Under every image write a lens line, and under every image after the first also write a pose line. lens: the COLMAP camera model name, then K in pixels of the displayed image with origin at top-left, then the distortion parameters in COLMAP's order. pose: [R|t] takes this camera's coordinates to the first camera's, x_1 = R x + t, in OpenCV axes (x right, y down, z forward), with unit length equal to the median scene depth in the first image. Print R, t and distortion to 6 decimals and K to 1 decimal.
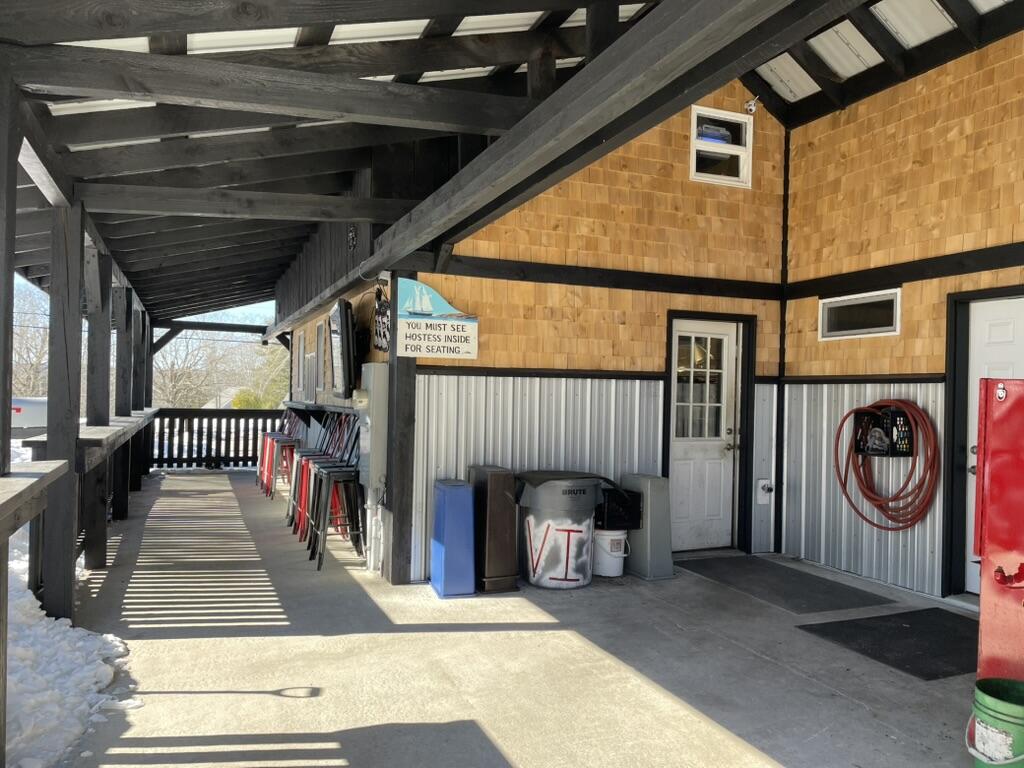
lens RADIAL K [[770.9, 0, 534.4], [0, 770.9, 394.8], [0, 0, 1]] dist [0.094527, -0.122542]
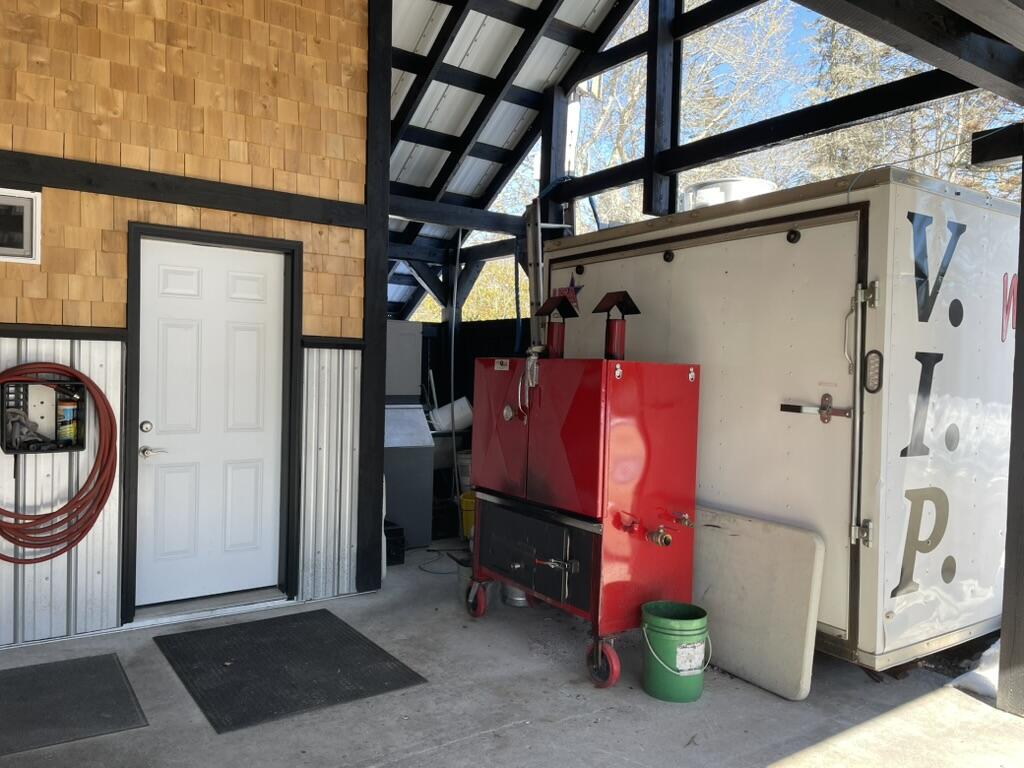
lens RADIAL K [[770.9, 0, 515.4], [0, 770.9, 383.2], [0, 0, 1]] dist [0.094527, -0.122542]
pose [[-0.207148, -0.052377, 0.976907, -0.271533], [-0.027654, 0.998480, 0.047669, -0.020186], [-0.977919, -0.017141, -0.208281, 0.761023]]
